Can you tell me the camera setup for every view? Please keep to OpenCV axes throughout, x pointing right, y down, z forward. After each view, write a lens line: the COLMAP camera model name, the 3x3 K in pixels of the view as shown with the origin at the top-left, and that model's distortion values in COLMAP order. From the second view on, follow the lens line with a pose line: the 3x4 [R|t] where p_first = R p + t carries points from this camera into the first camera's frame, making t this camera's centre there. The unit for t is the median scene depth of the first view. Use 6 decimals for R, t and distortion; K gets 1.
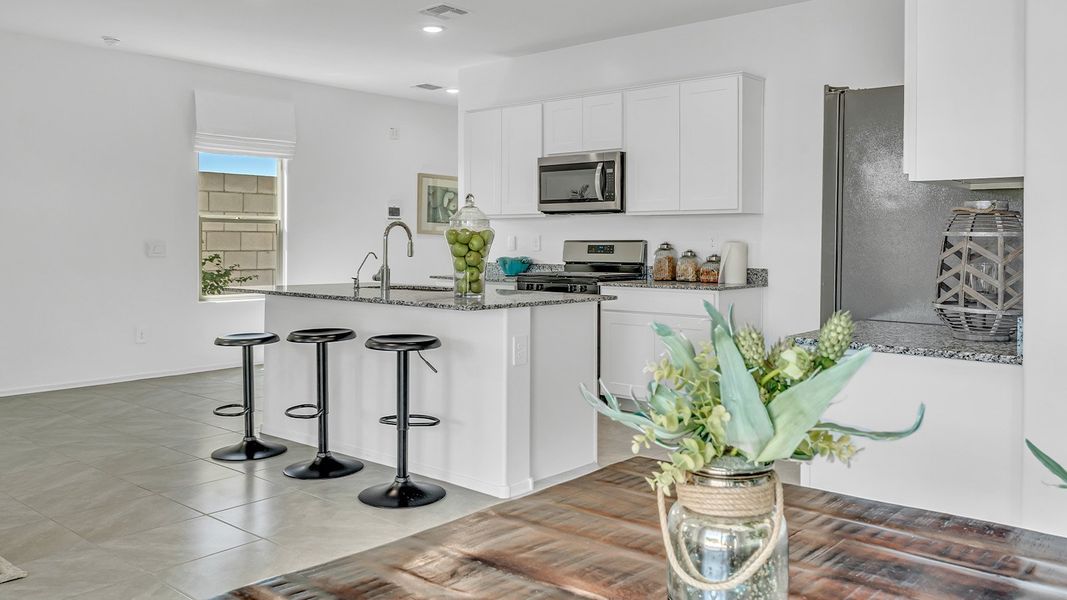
lens RADIAL K [[841.6, 0, 535.9], [0, 841.6, 243.1], [0, 0, 1]] dist [0.002141, 0.000447]
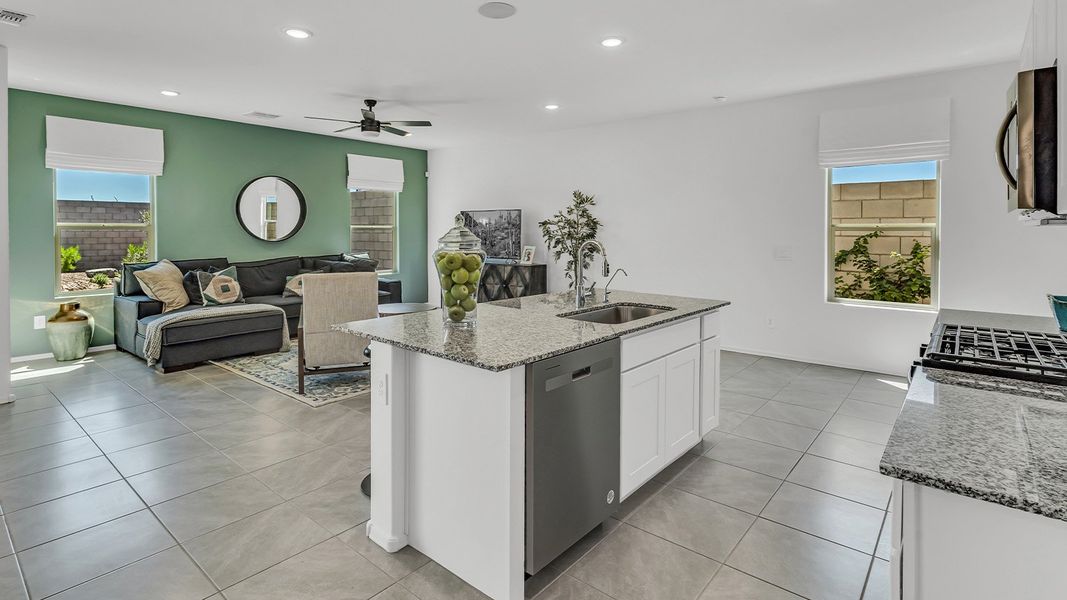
lens RADIAL K [[516.8, 0, 534.7], [0, 516.8, 240.9], [0, 0, 1]] dist [0.001030, 0.000102]
pose [[0.015005, 0.019409, -0.999699, 0.322756], [-0.004710, 0.999802, 0.019340, -0.025942], [0.999876, 0.004418, 0.015094, 0.688919]]
